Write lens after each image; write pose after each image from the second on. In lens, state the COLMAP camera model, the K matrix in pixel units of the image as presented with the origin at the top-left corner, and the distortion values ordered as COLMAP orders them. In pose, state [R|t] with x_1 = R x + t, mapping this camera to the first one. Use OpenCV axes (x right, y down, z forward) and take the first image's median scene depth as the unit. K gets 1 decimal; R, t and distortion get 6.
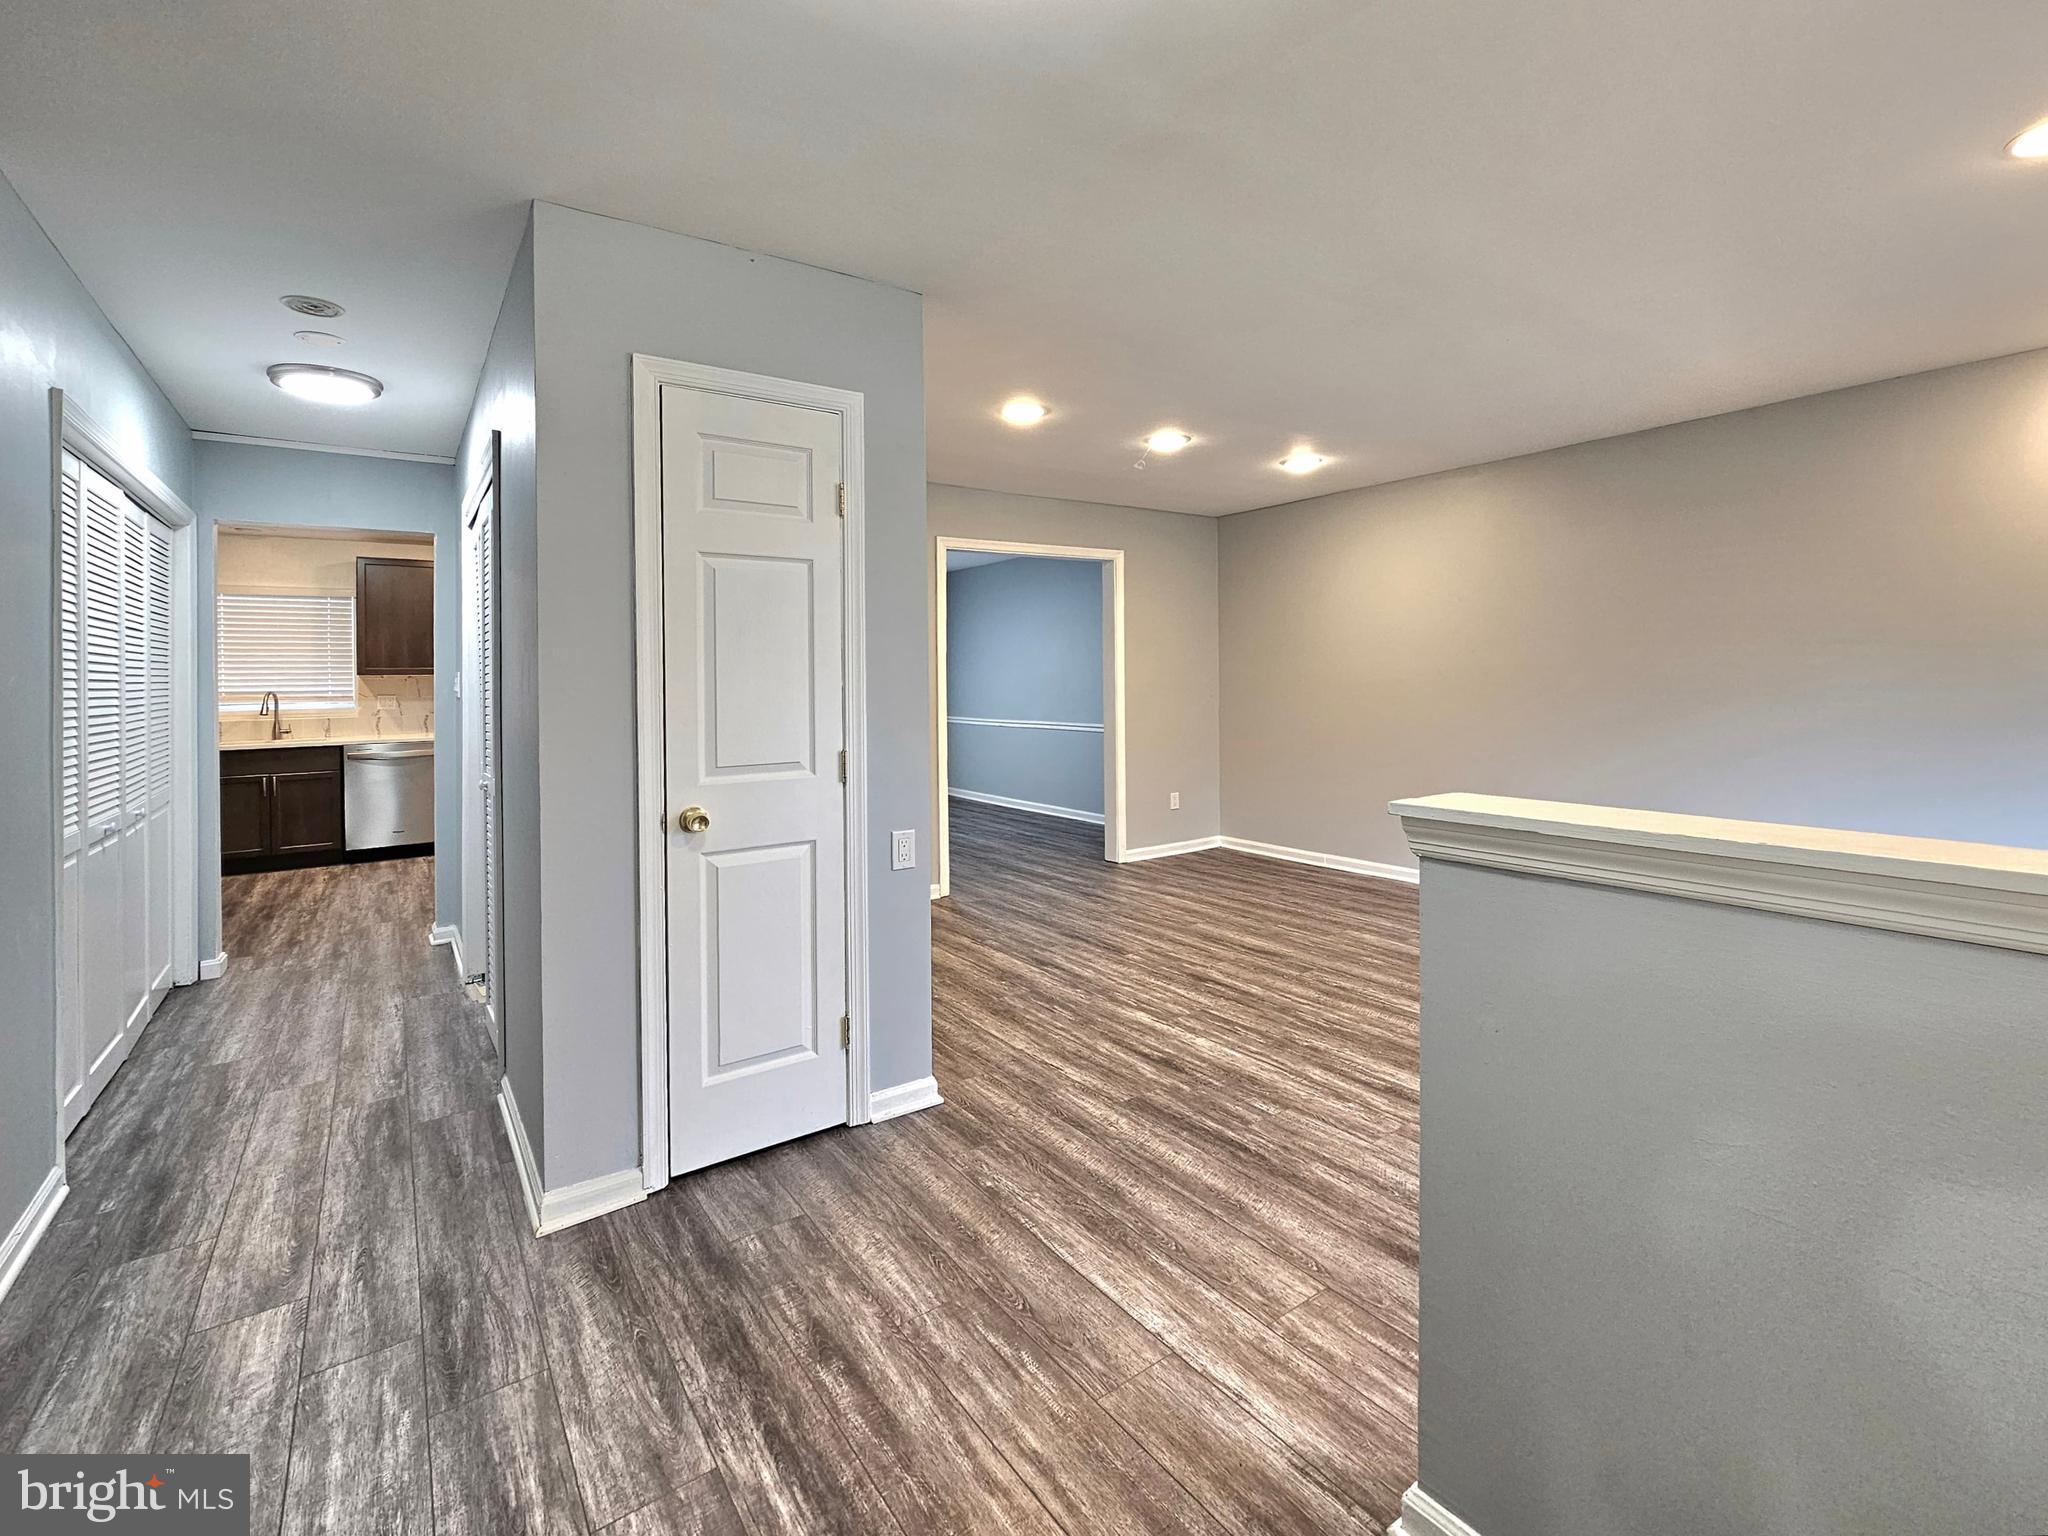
lens RADIAL K [[890.0, 0, 1019.6], [0, 890.0, 819.9], [0, 0, 1]] dist [-0.000584, 0.000046]
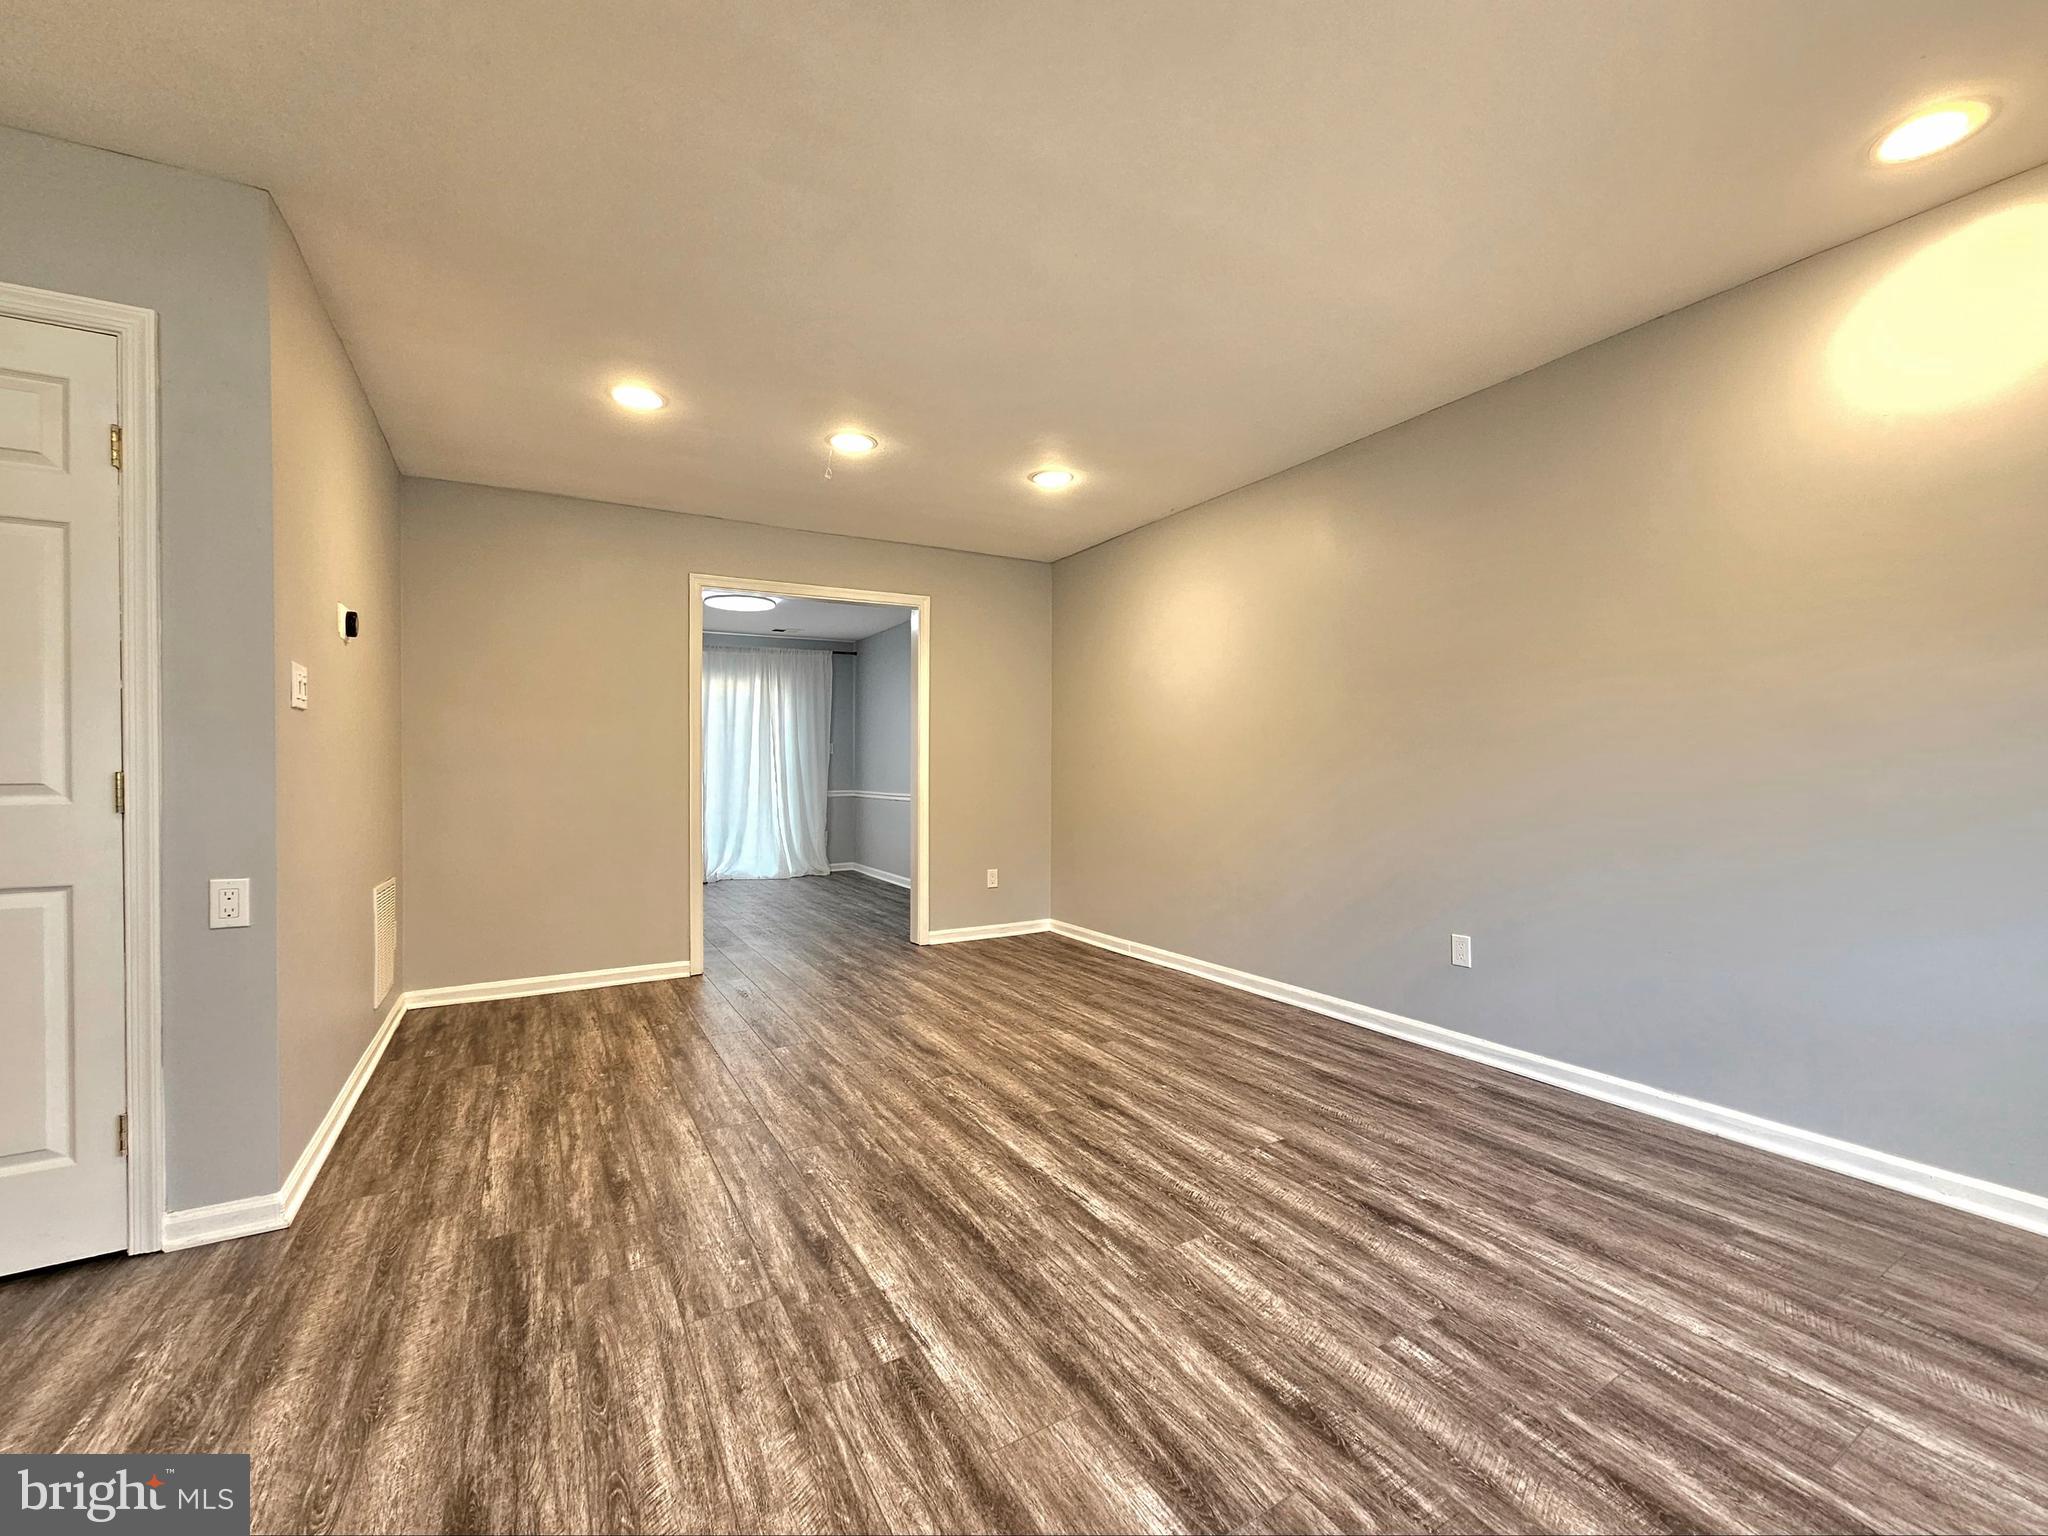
lens RADIAL K [[840.8, 0, 1013.6], [0, 840.8, 770.0], [0, 0, 1]] dist [-0.008834, 0.005736]
pose [[0.996012, 0.010246, -0.088631, 0.628690], [-0.024017, 0.987506, -0.155738, 0.002222], [0.085928, 0.157245, 0.983814, 0.214624]]
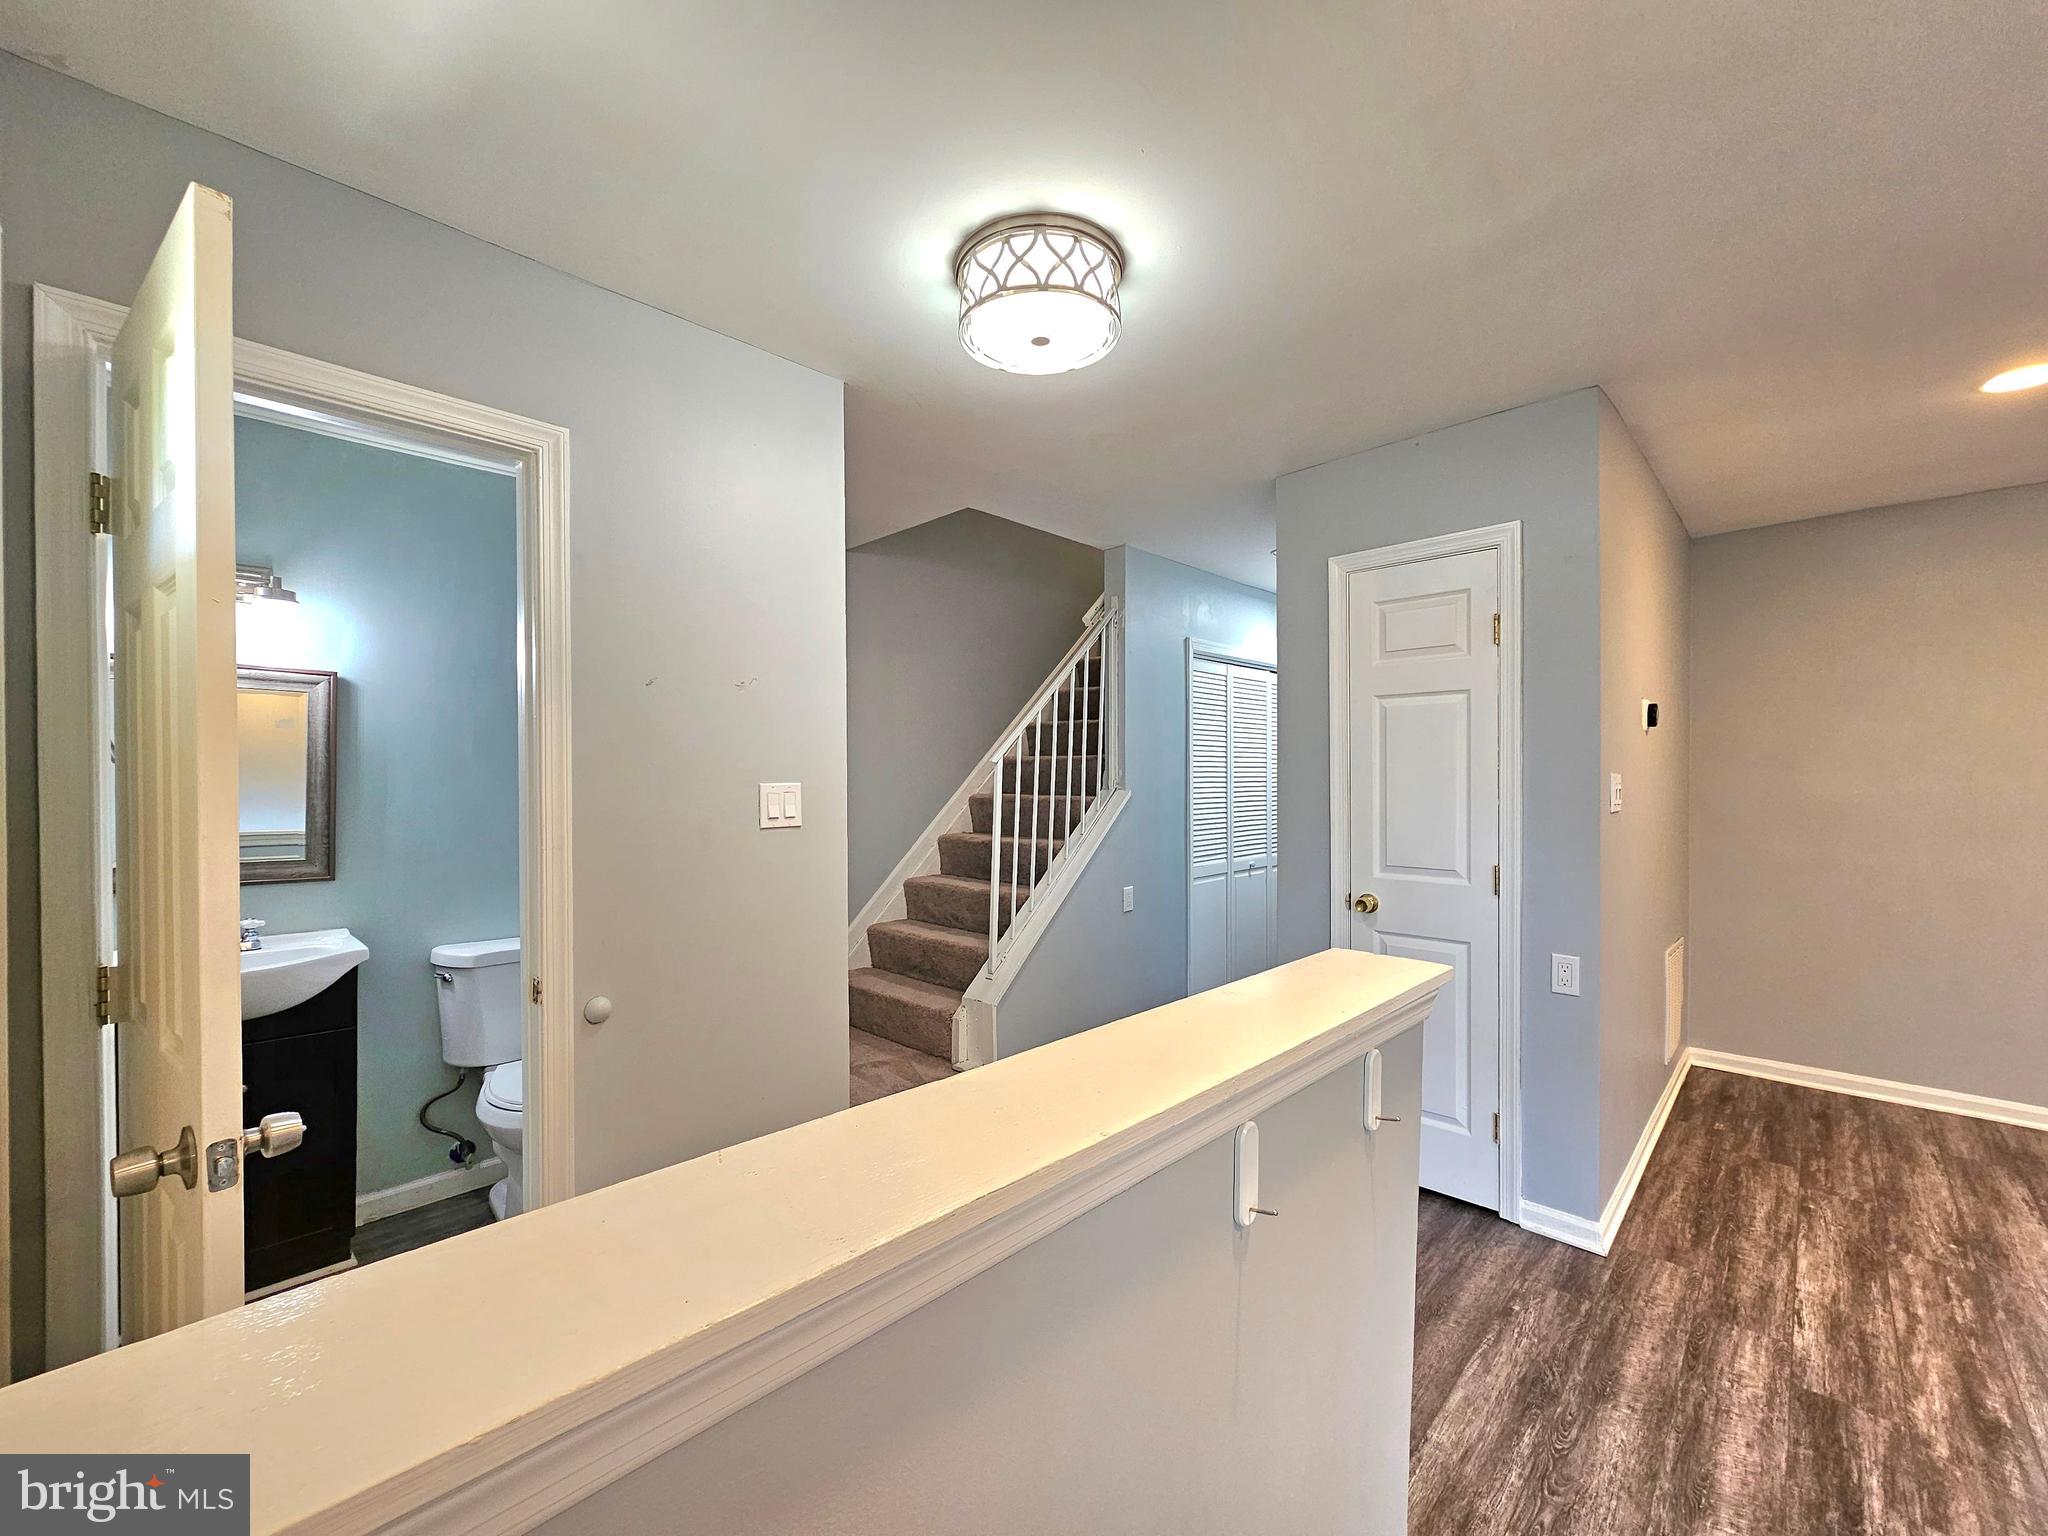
lens RADIAL K [[829.2, 0, 1027.6], [0, 829.2, 784.2], [0, 0, 1]] dist [-0.003988, 0.000417]
pose [[0.197005, 0.028394, -0.979991, 0.646727], [-0.153251, 0.988185, -0.002176, -0.095758], [0.968351, 0.150613, 0.199029, 0.114238]]
